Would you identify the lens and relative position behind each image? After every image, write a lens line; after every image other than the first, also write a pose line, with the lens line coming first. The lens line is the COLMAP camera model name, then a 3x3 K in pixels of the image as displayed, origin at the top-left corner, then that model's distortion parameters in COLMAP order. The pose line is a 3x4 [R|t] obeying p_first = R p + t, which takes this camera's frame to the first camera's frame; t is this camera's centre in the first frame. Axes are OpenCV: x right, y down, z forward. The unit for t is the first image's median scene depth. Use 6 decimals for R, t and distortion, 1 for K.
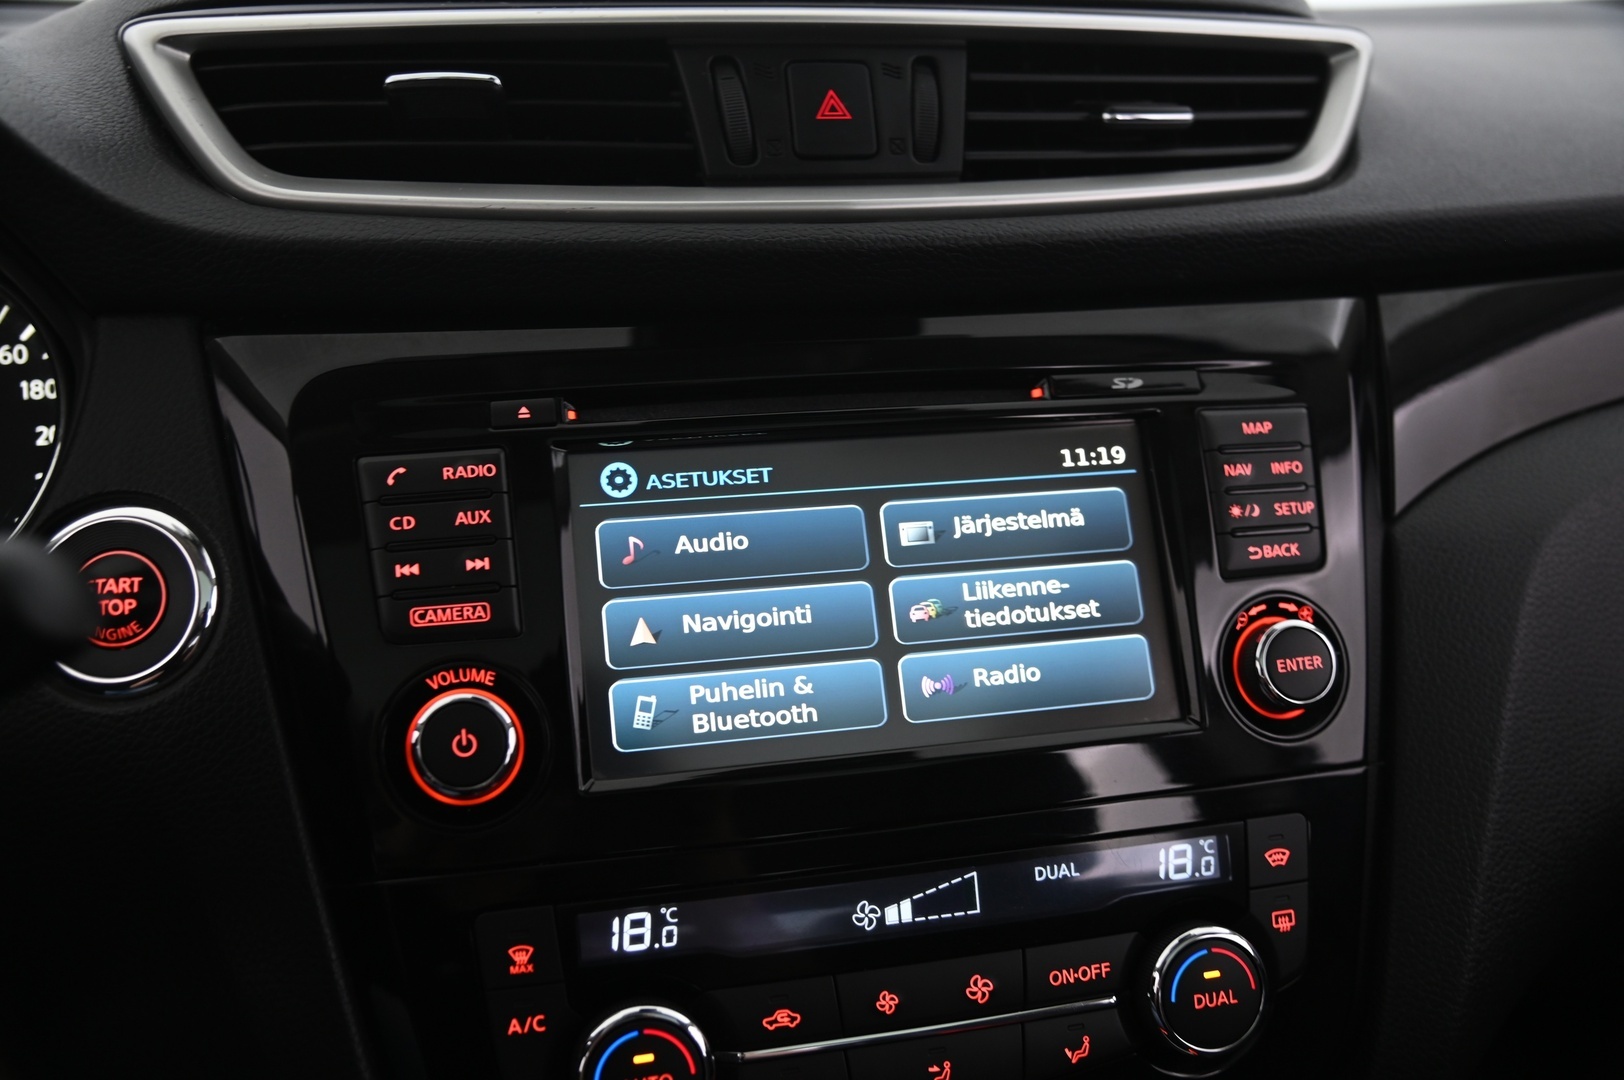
lens RADIAL K [[1437.7, 0, 816.1], [0, 1437.7, 543.6], [0, 0, 1]] dist [-0.053509, 0.075887]
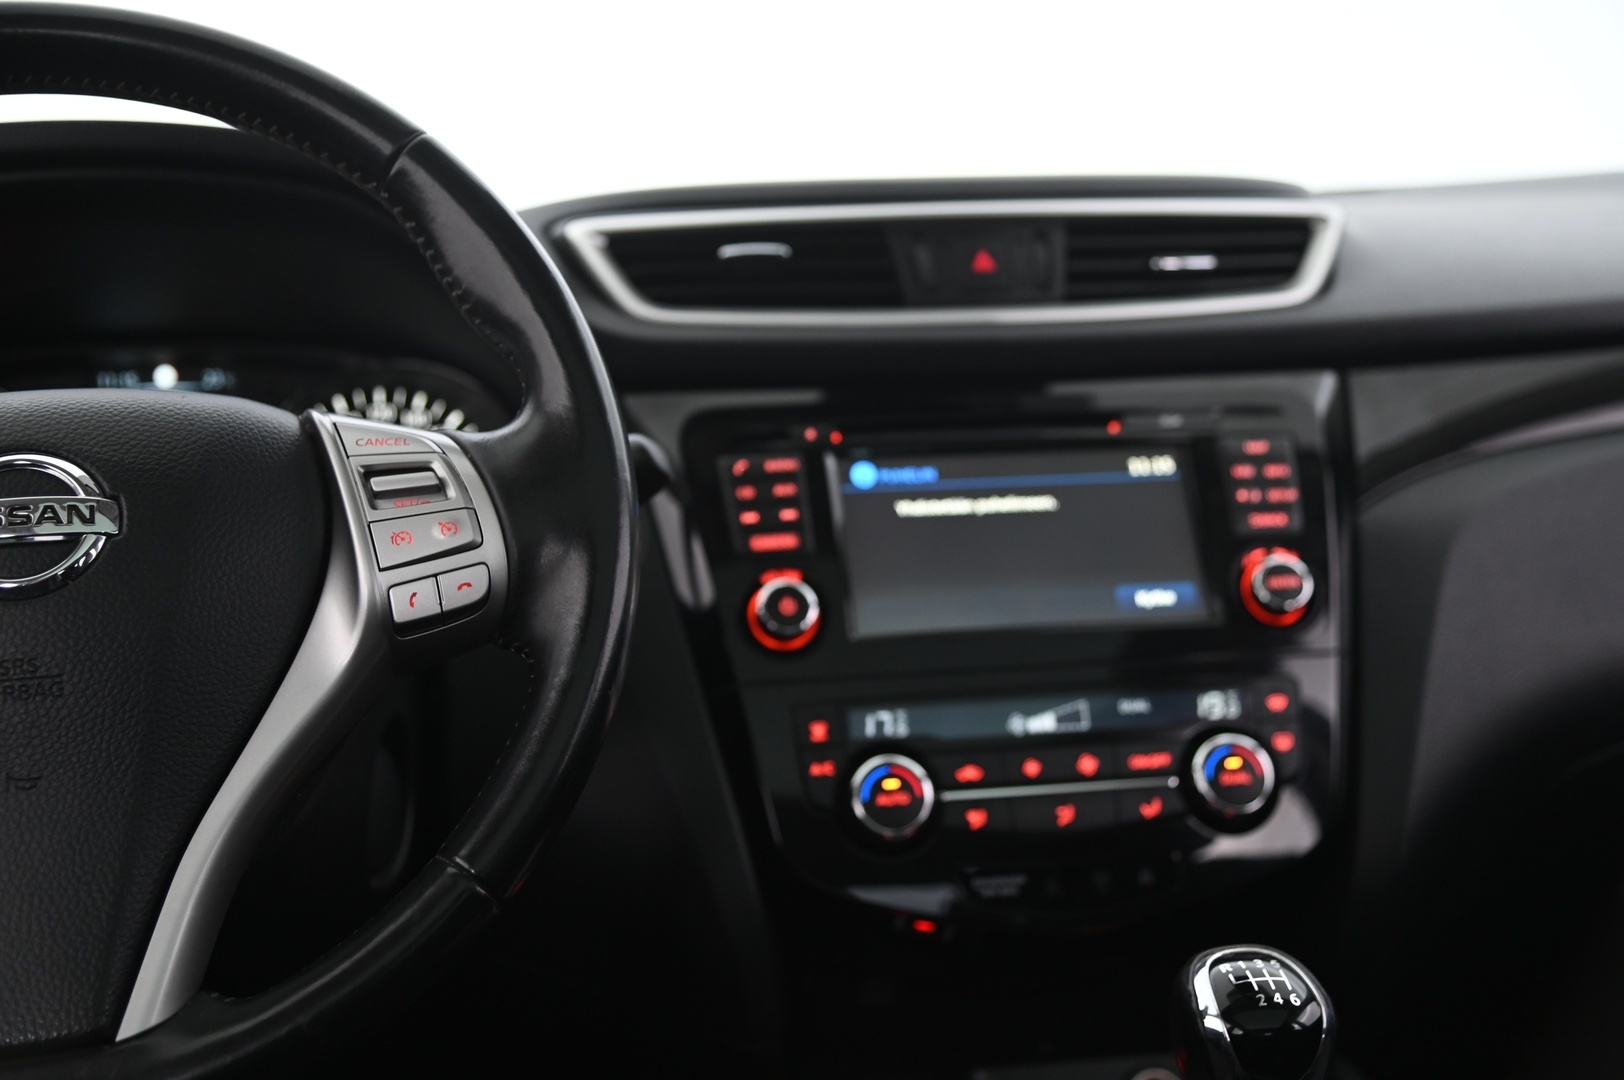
lens RADIAL K [[2147.0, 0, 816.2], [0, 2147.0, 544.0], [0, 0, 1]] dist [0.148835, -0.016514]
pose [[0.998599, -0.020580, -0.048750, -0.070478], [0.010561, 0.980248, -0.197491, 0.531994], [0.051852, 0.196700, 0.979092, -1.461456]]
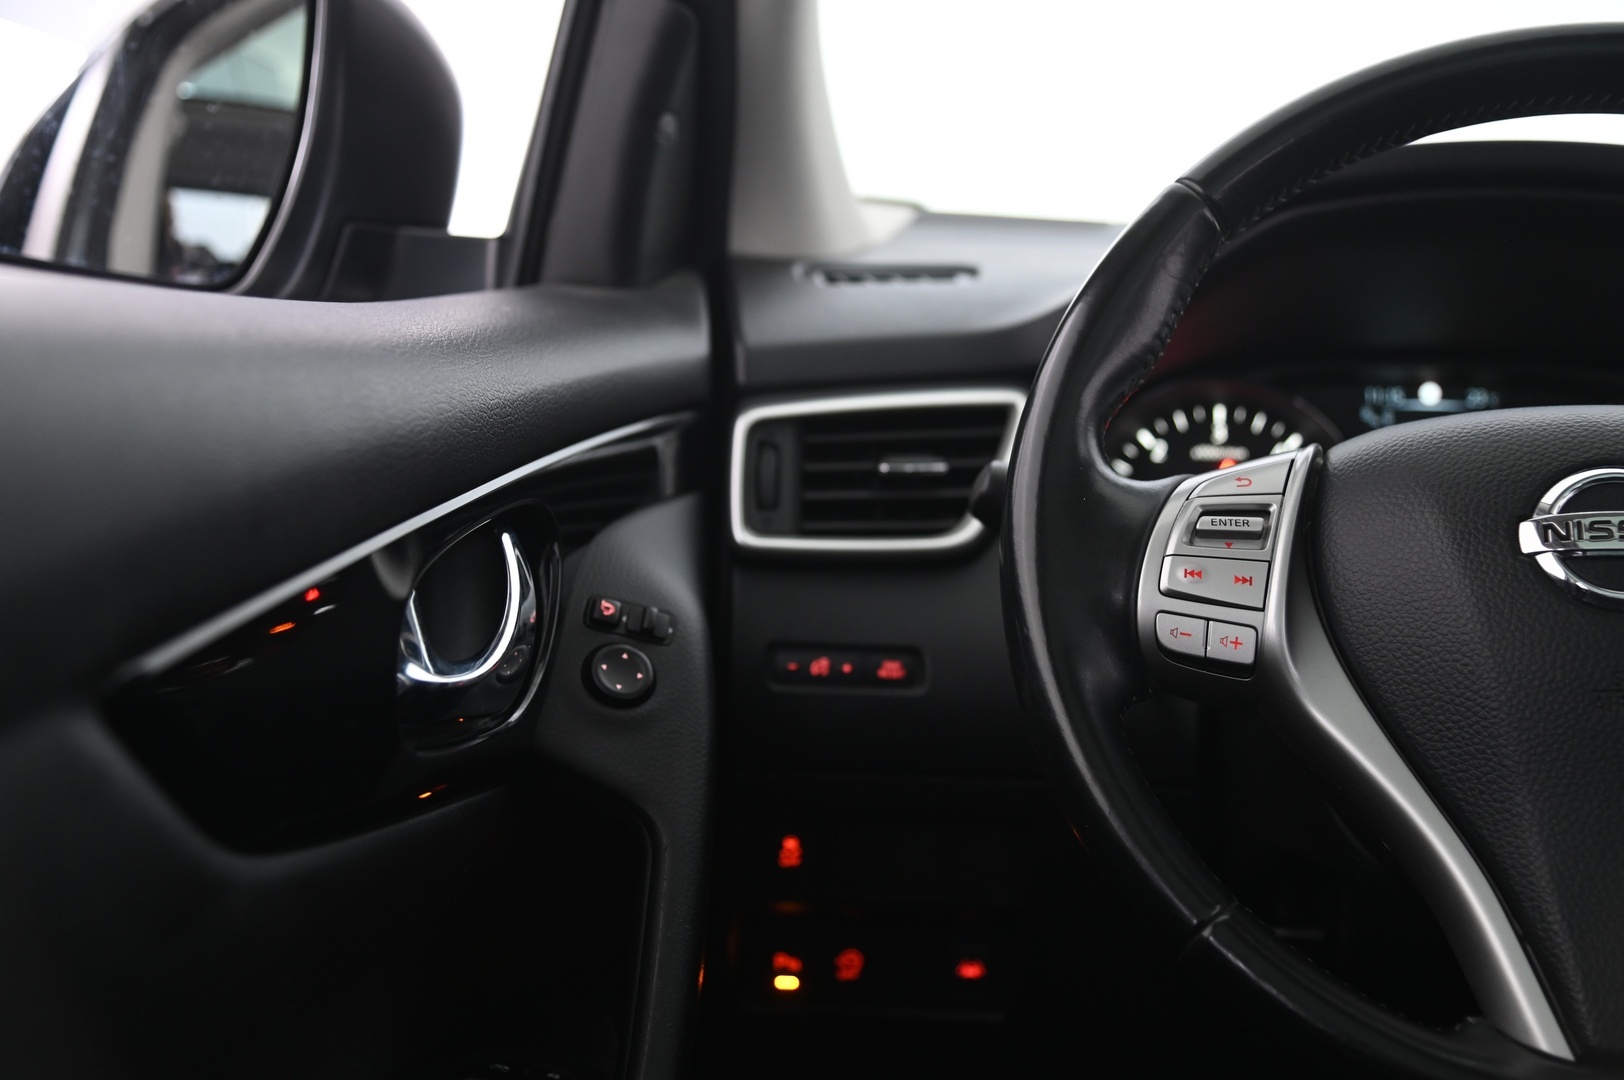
lens RADIAL K [[2147.0, 0, 816.2], [0, 2147.0, 544.0], [0, 0, 1]] dist [0.148835, -0.016514]
pose [[0.940178, 0.057355, -0.335820, -0.812822], [-0.127591, 0.973265, -0.190984, 0.590520], [0.315888, 0.222407, 0.922361, -1.621656]]
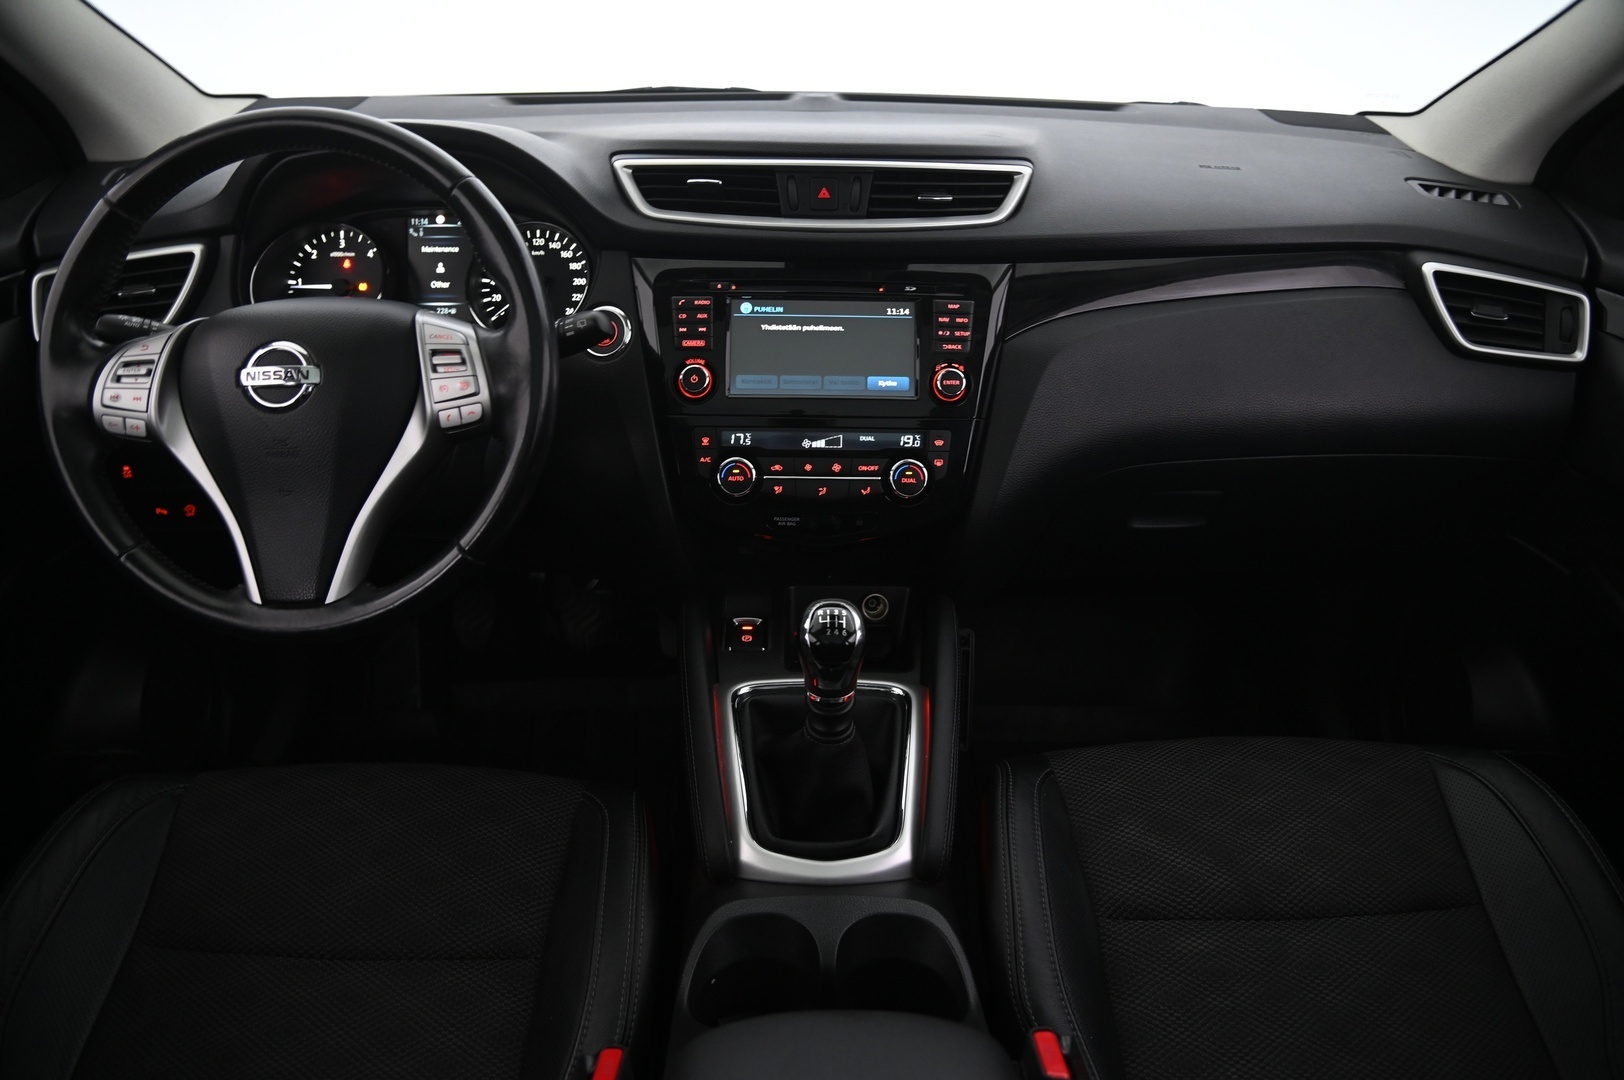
lens RADIAL K [[1092.5, 0, 803.2], [0, 1092.5, 542.4], [0, 0, 1]] dist [-0.120350, 0.064365]
pose [[0.976169, 0.112030, -0.185859, 0.518441], [-0.081268, 0.982841, 0.165589, 0.061929], [0.201220, -0.146538, 0.968523, -1.488272]]
